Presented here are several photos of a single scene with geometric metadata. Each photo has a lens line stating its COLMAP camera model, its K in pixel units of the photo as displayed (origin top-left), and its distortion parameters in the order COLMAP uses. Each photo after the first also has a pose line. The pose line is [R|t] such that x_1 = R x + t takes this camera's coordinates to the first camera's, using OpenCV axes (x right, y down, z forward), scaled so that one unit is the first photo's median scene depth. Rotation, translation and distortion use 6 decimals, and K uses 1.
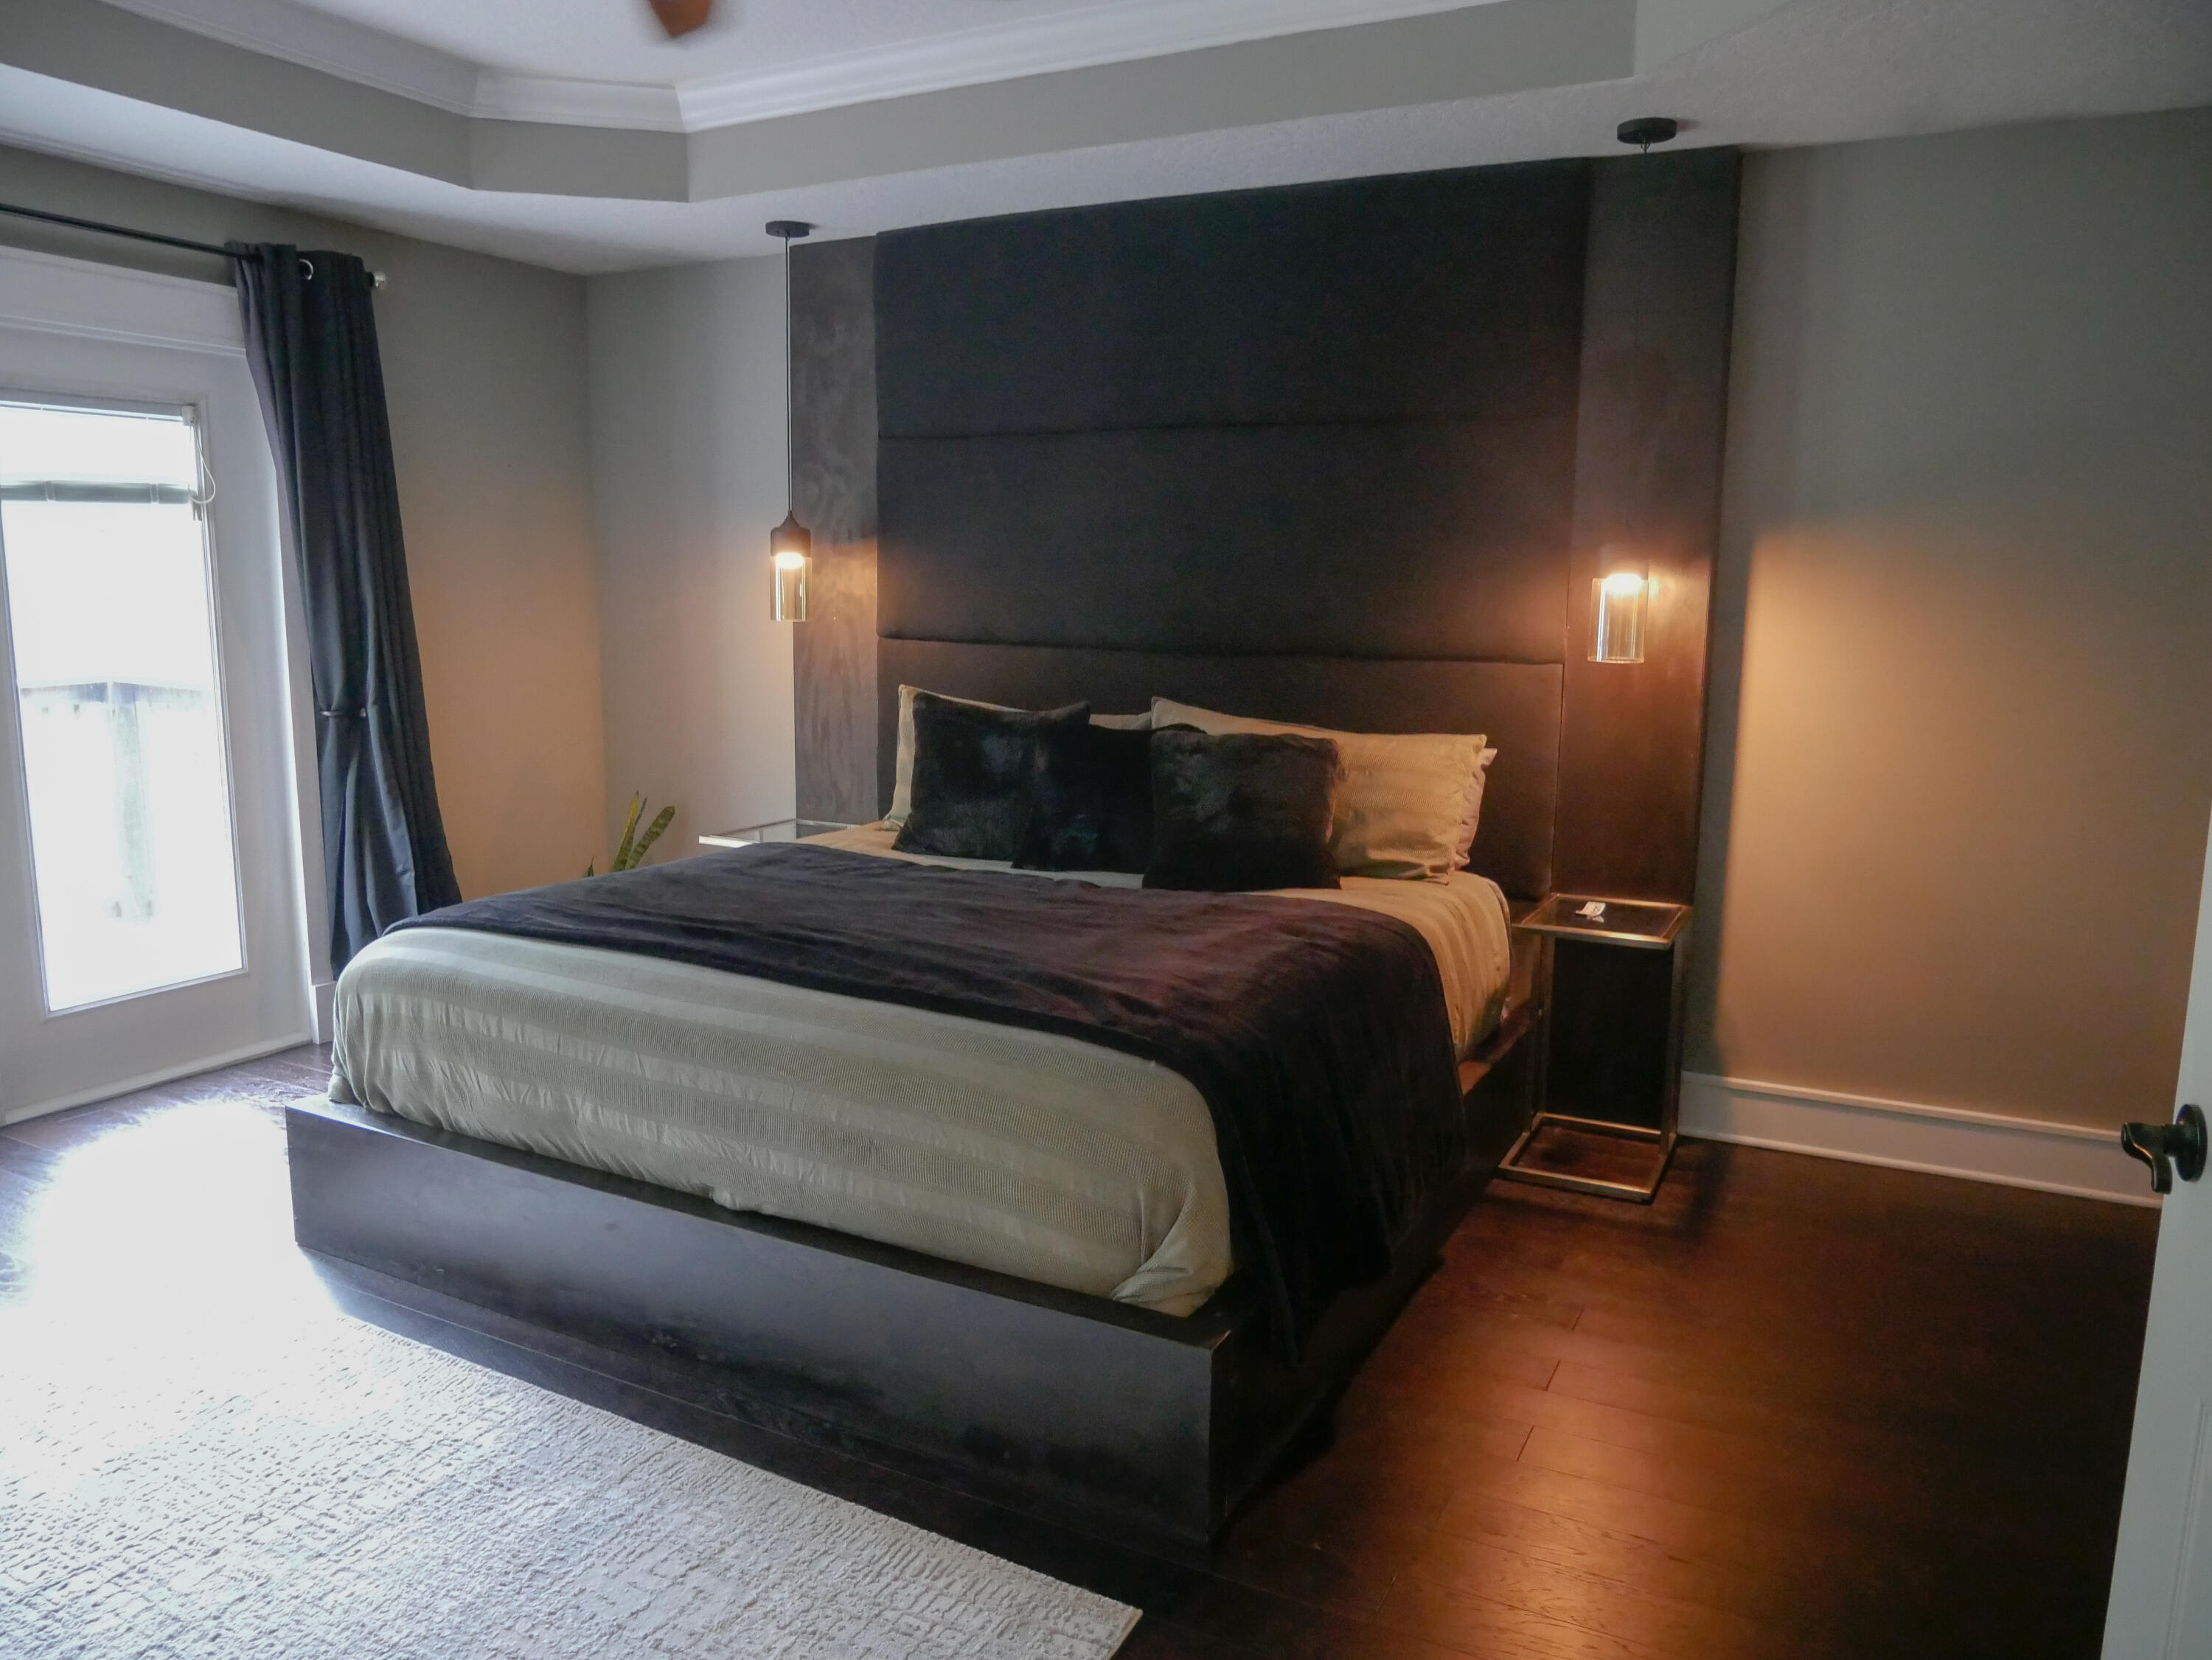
lens RADIAL K [[1558.5, 0, 1096.4], [0, 1558.5, 828.0], [0, 0, 1]] dist [-0.062093, 0.032060]
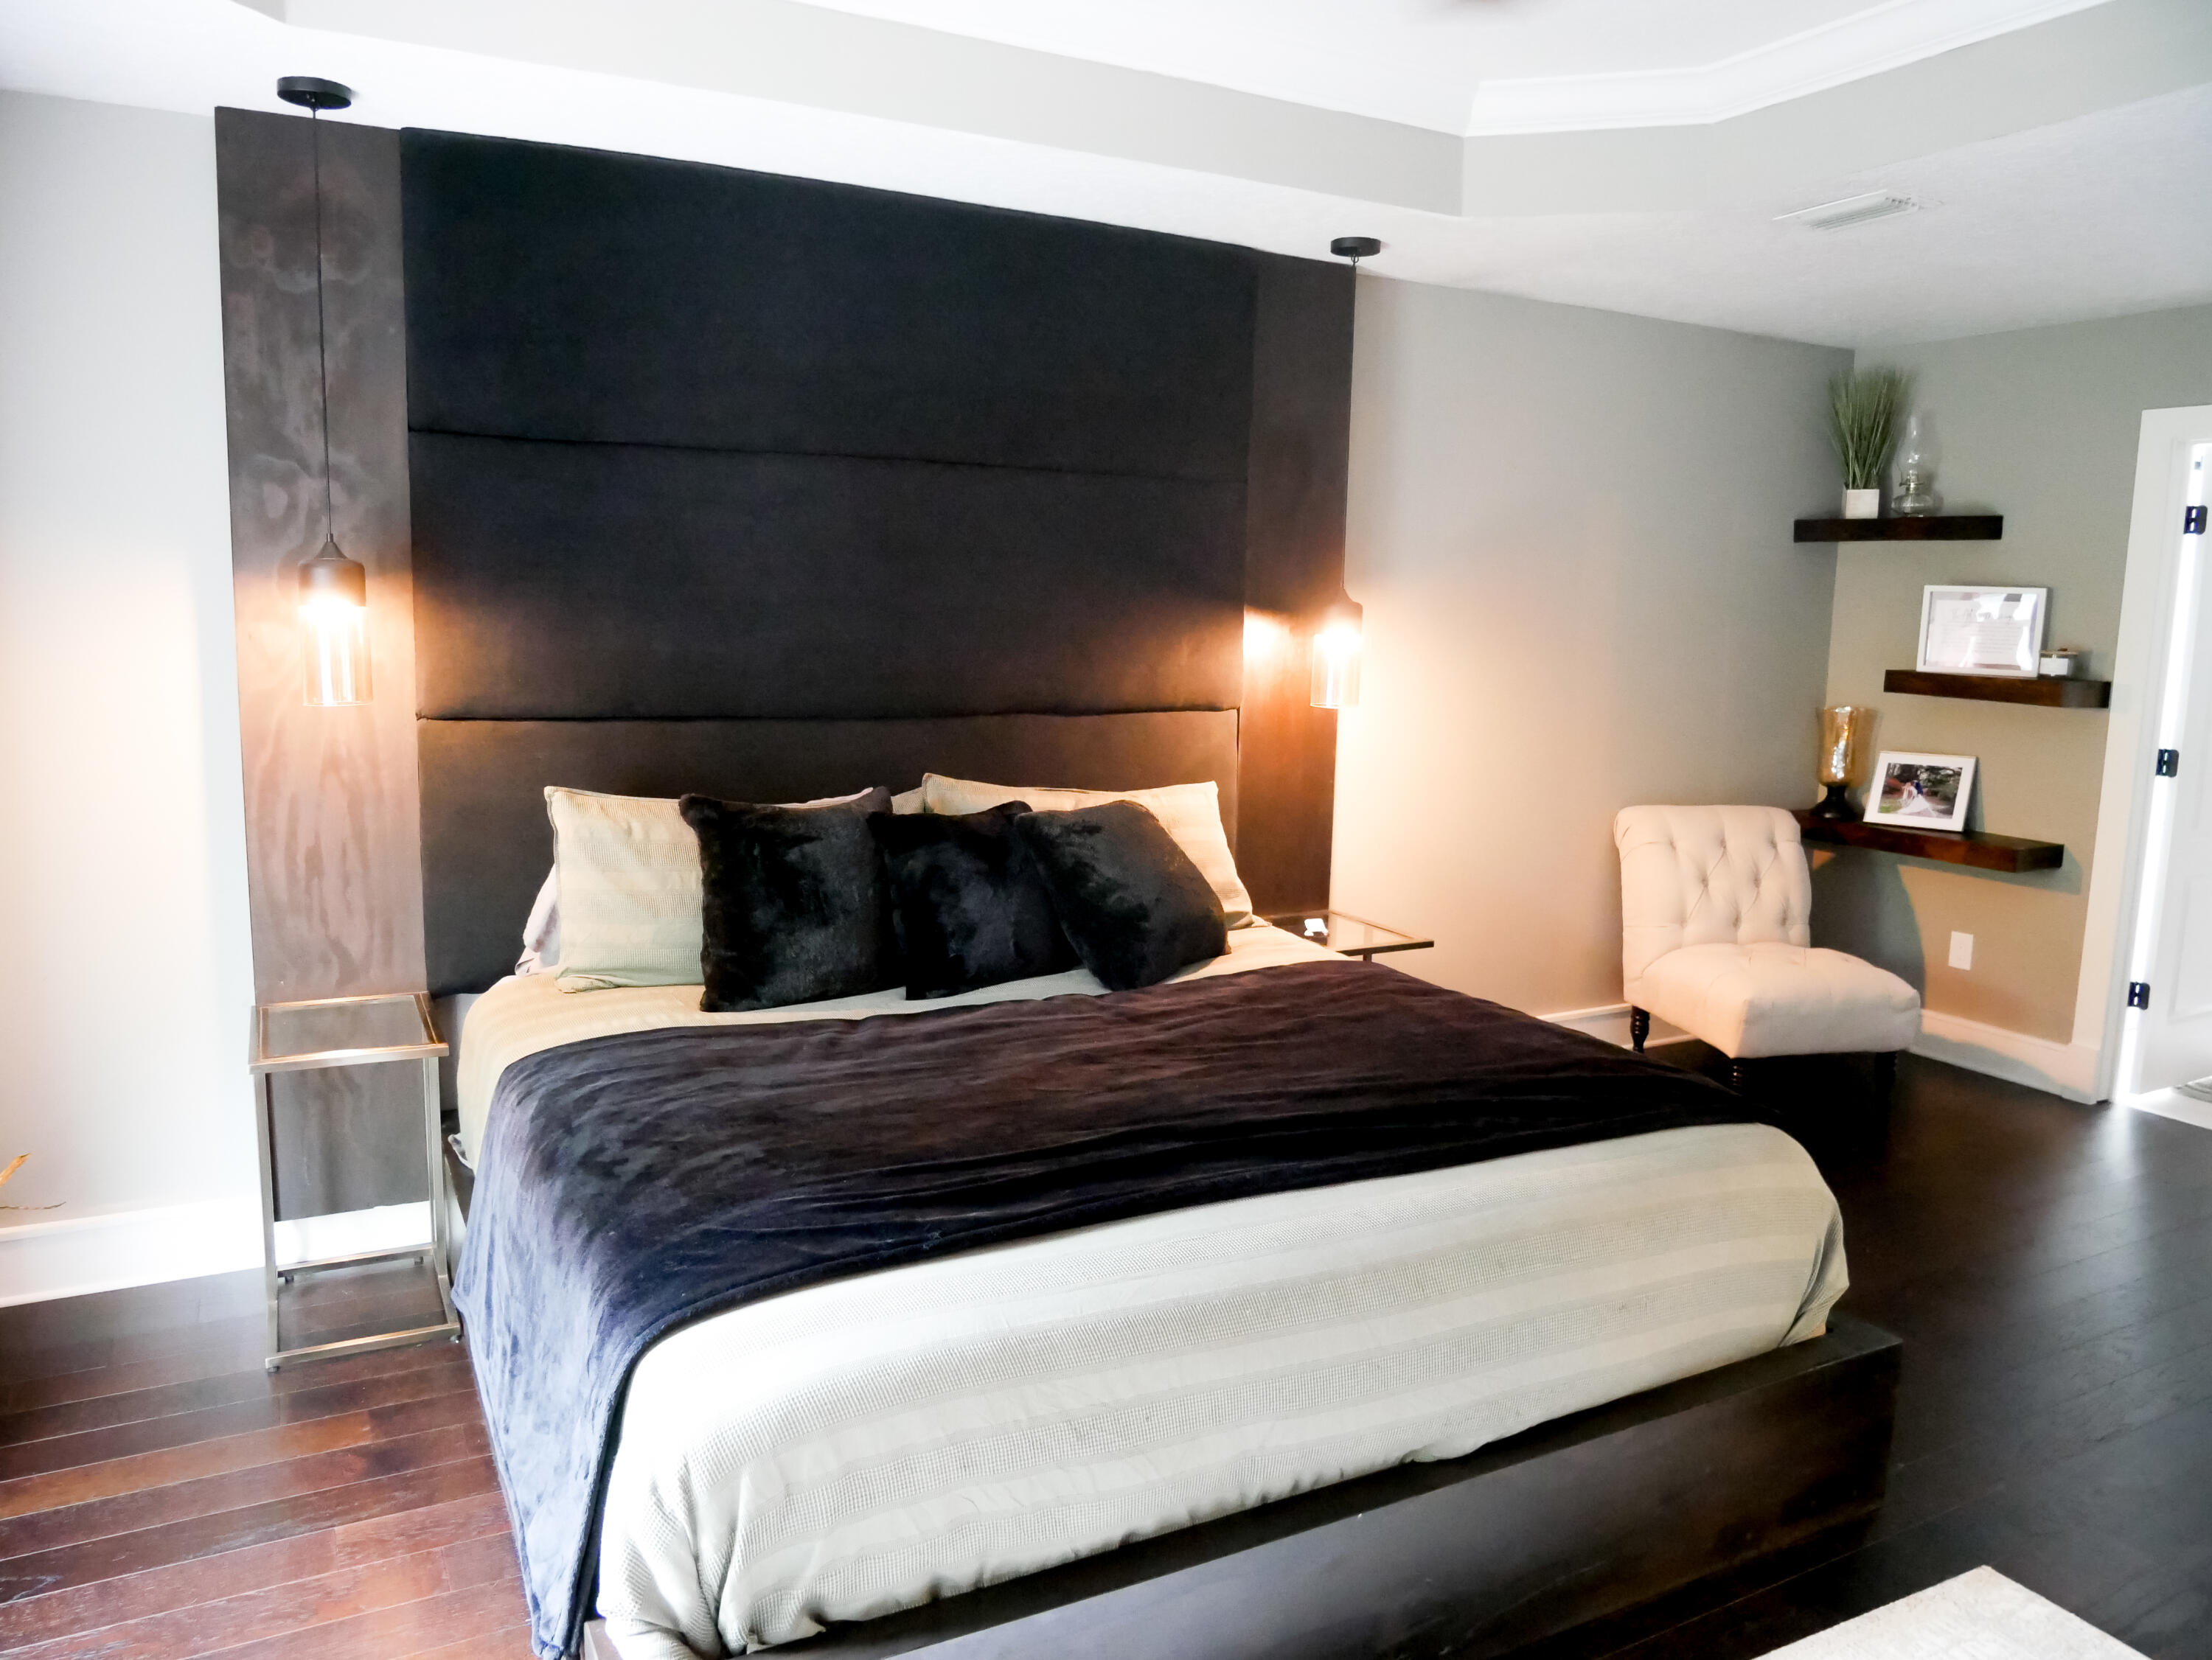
lens RADIAL K [[1558.5, 0, 1096.4], [0, 1558.5, 828.0], [0, 0, 1]] dist [-0.062093, 0.032060]
pose [[0.579359, -0.116527, 0.806700, -0.526358], [0.110037, 0.991849, 0.064245, -0.086519], [-0.807611, 0.051547, 0.587459, 0.363267]]
